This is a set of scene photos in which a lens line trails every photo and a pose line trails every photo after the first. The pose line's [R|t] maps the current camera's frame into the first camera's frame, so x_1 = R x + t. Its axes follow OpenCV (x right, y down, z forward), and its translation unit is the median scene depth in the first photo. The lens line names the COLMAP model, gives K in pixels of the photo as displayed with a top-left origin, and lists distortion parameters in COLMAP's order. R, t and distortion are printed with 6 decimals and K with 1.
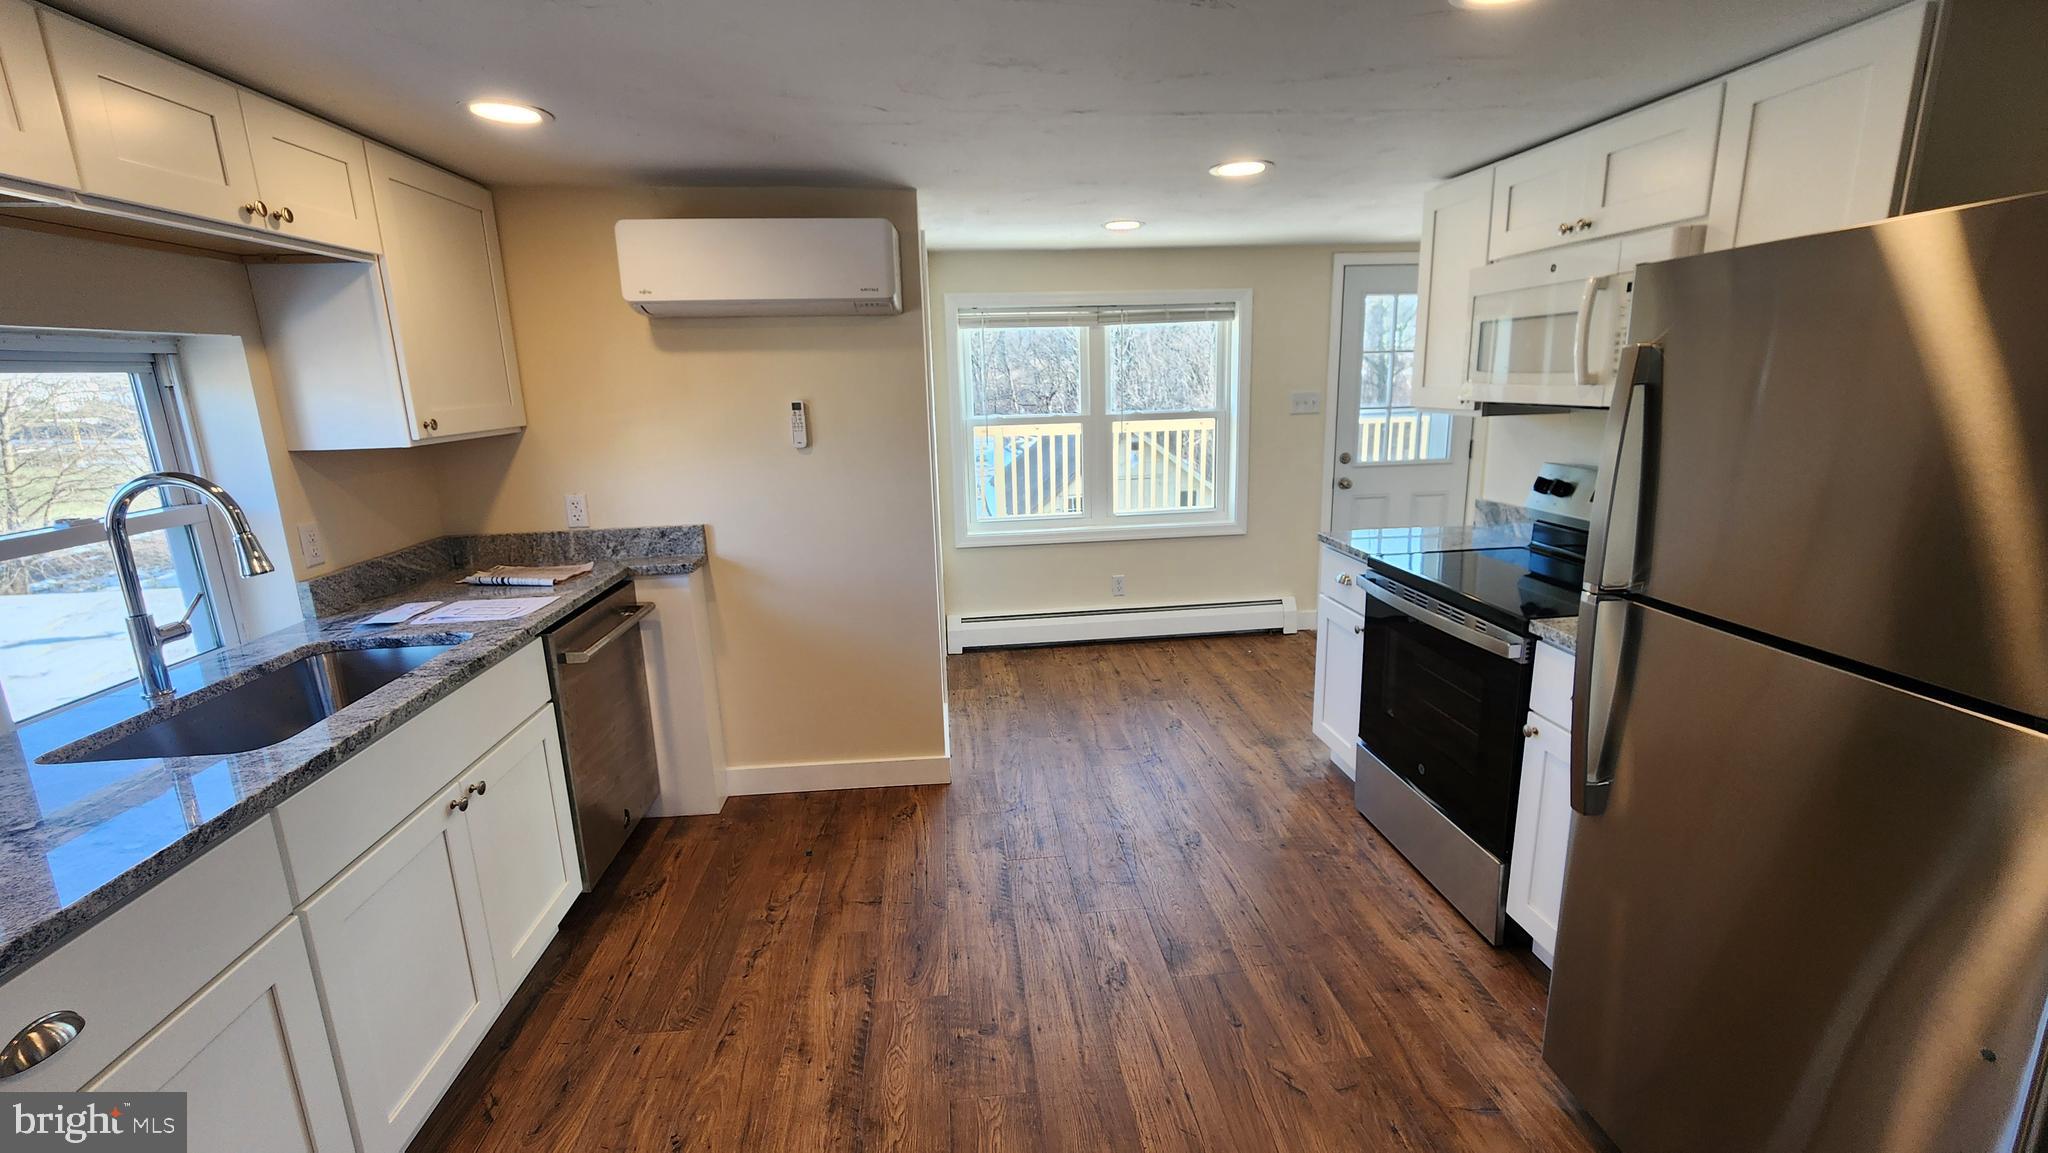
lens RADIAL K [[844.0, 0, 1027.7], [0, 844.0, 565.8], [0, 0, 1]] dist [0.001391, 0.000520]
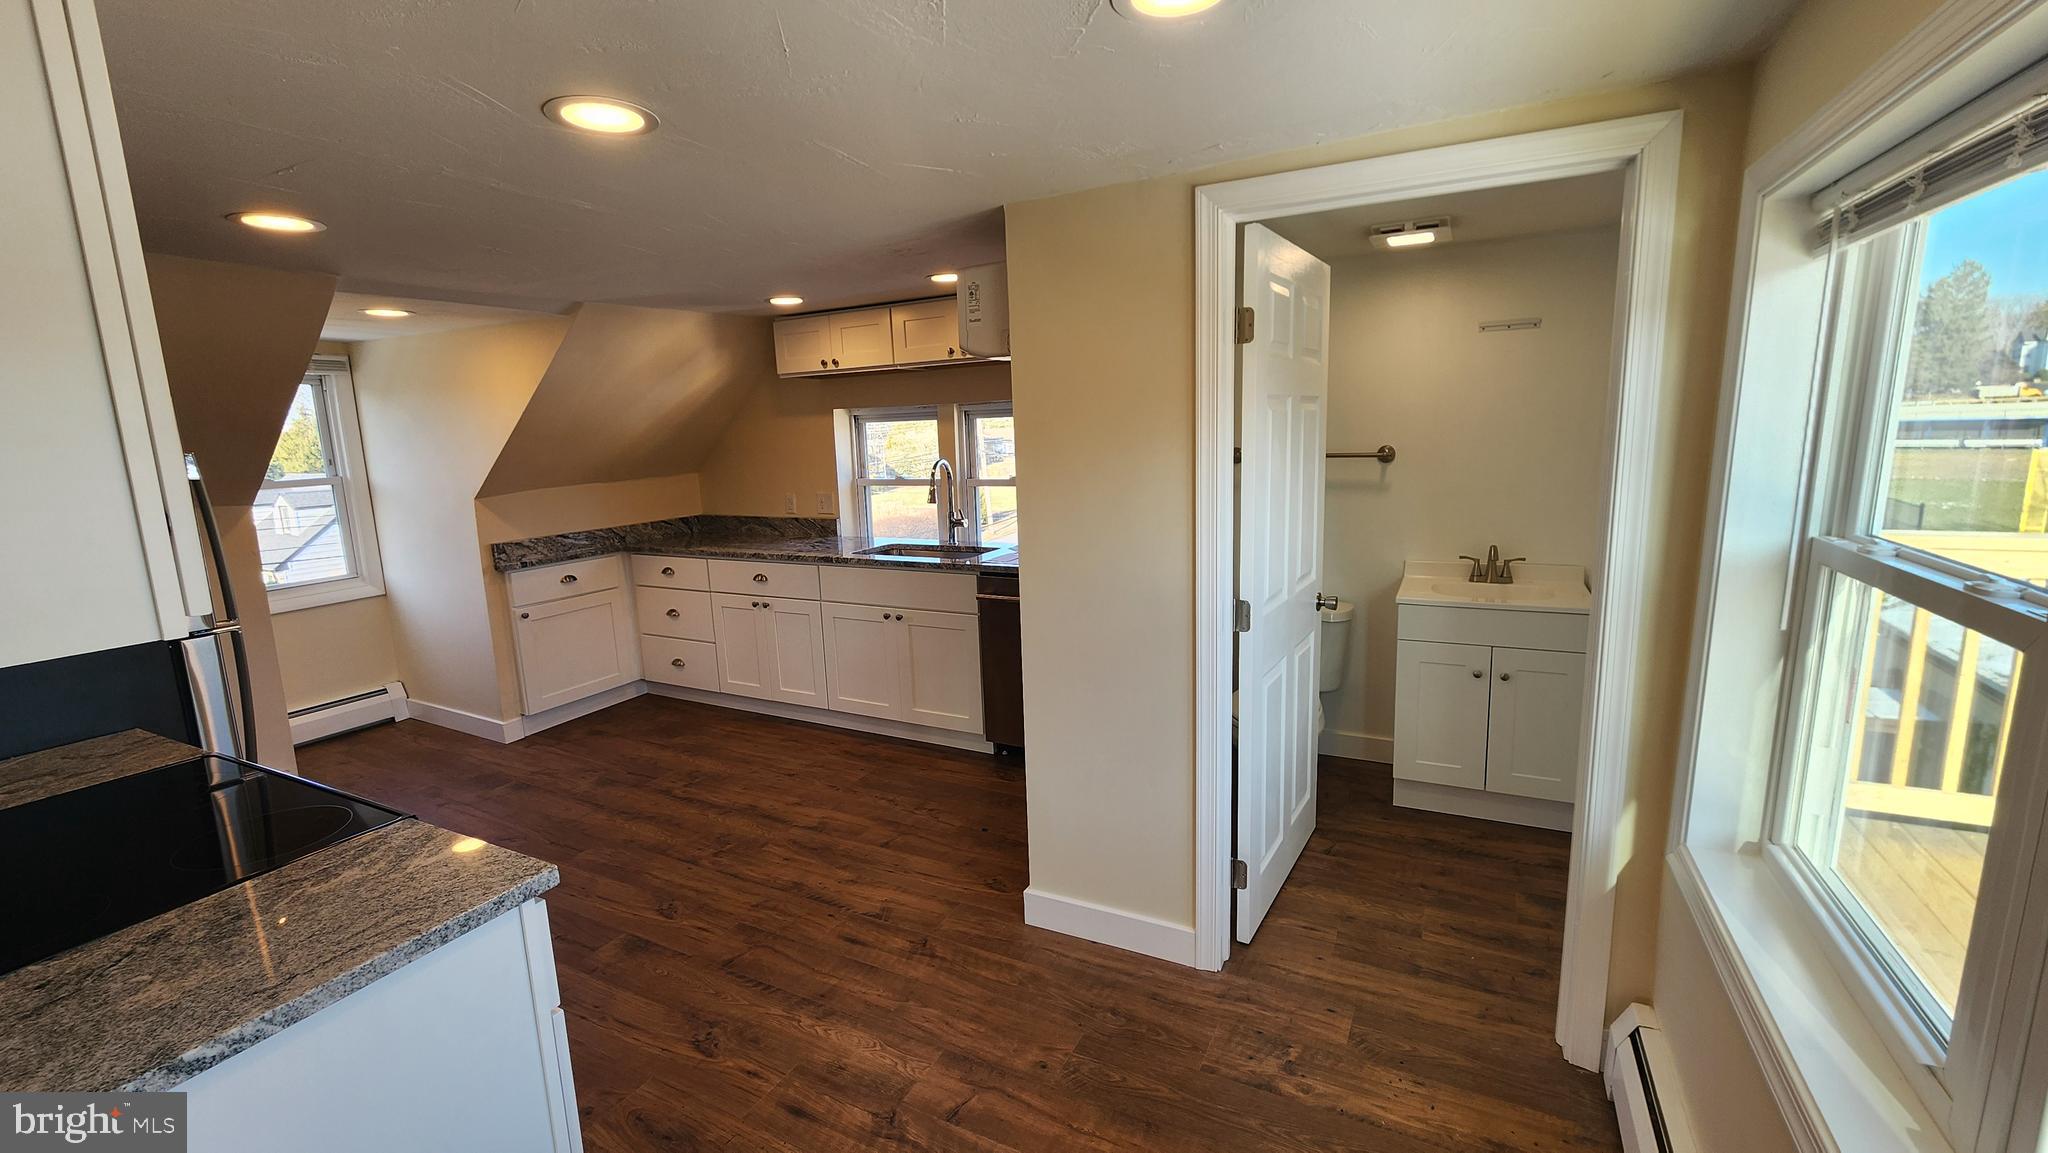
lens RADIAL K [[820.3, 0, 1027.2], [0, 820.3, 570.3], [0, 0, 1]] dist [-0.001829, -0.000071]
pose [[-0.539691, 0.200416, -0.817660, 0.649083], [-0.129857, 0.939808, 0.316067, -0.420006], [0.831788, 0.276757, -0.481180, 1.701018]]
